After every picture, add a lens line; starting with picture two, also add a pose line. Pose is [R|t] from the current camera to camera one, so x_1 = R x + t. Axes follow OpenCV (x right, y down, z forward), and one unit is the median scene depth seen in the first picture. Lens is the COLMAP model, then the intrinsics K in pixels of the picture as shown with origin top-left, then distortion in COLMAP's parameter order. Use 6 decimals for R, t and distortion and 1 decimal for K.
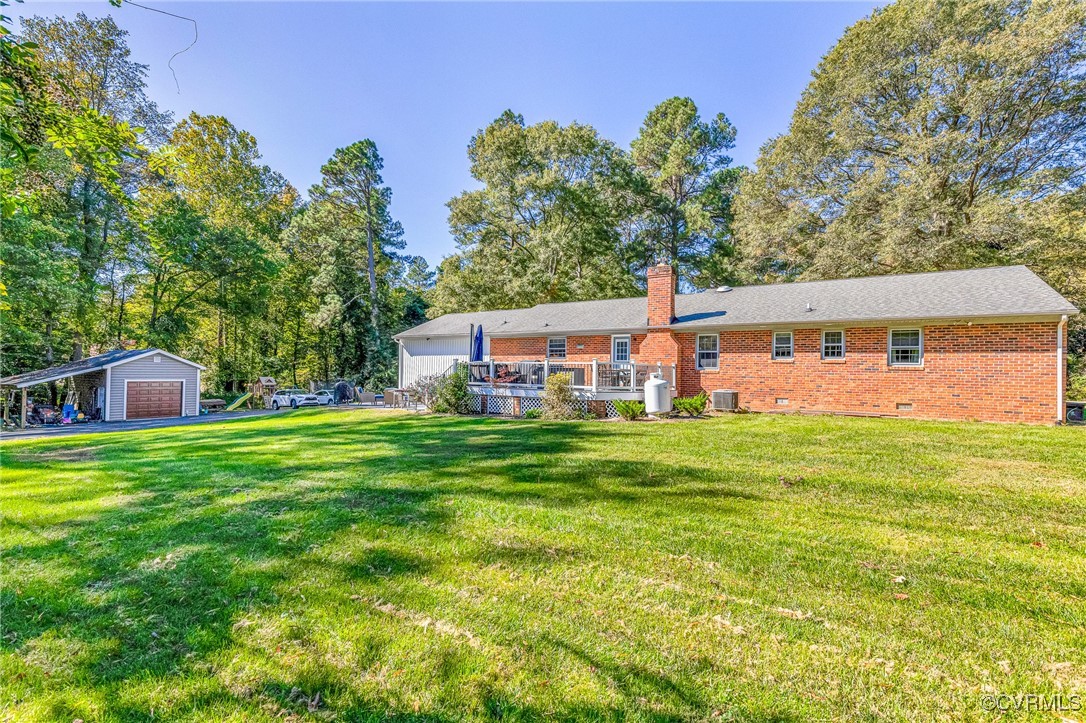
lens RADIAL K [[492.6, 0, 543.0], [0, 492.6, 361.5], [0, 0, 1]] dist [-0.001139, -0.000480]
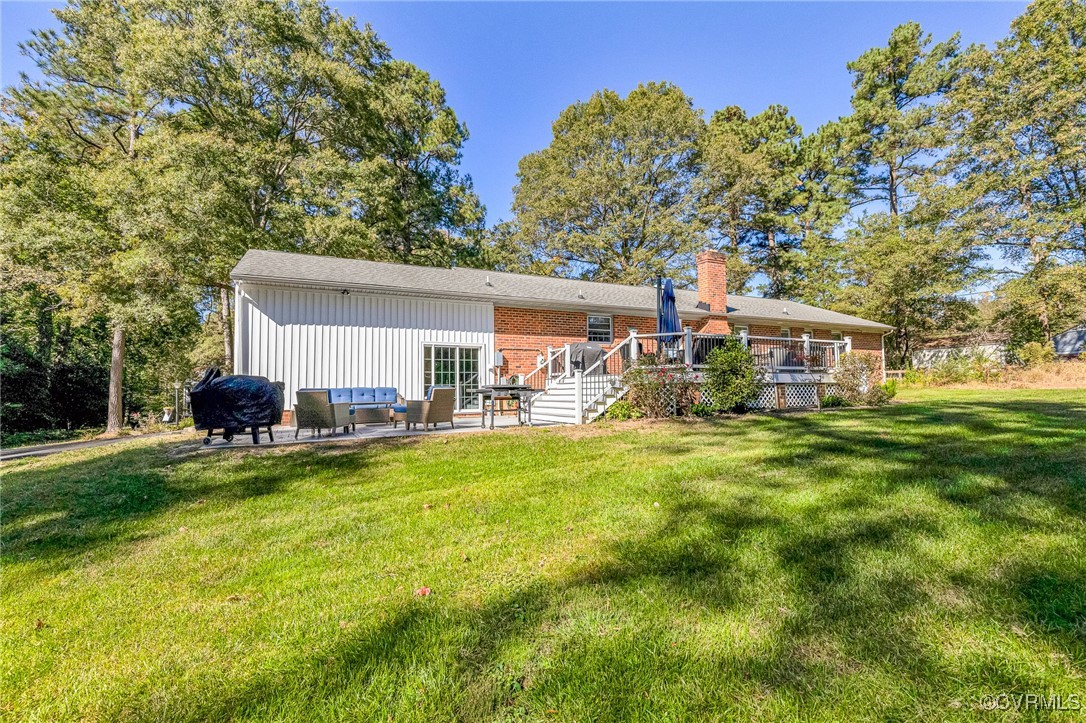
lens RADIAL K [[485.4, 0, 543.0], [0, 485.4, 361.5], [0, 0, 1]] dist [-0.001050, -0.000183]
pose [[0.493934, 0.028505, 0.869032, -0.754158], [0.003747, 0.999383, -0.034910, 0.054343], [-0.869491, 0.020499, 0.493523, 0.826136]]
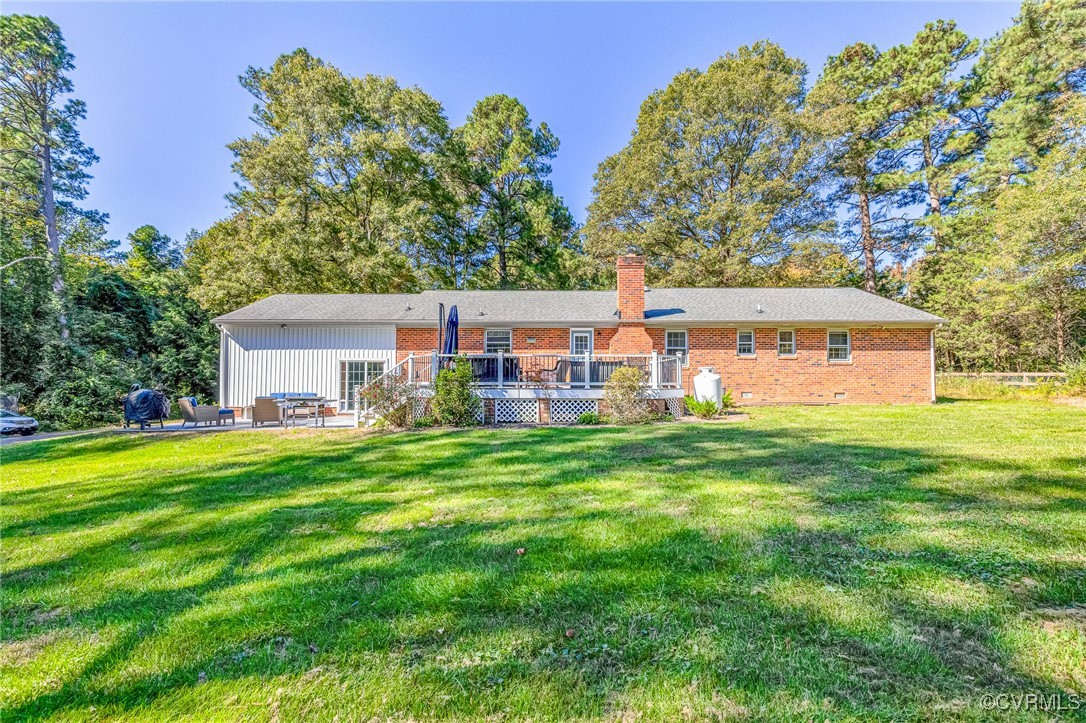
lens RADIAL K [[492.6, 0, 543.0], [0, 492.6, 361.5], [0, 0, 1]] dist [-0.001139, -0.000480]
pose [[0.838683, 0.007553, 0.544567, -0.414625], [0.001095, 0.999878, -0.015555, 0.021477], [-0.544618, 0.013642, 0.838573, 0.305145]]
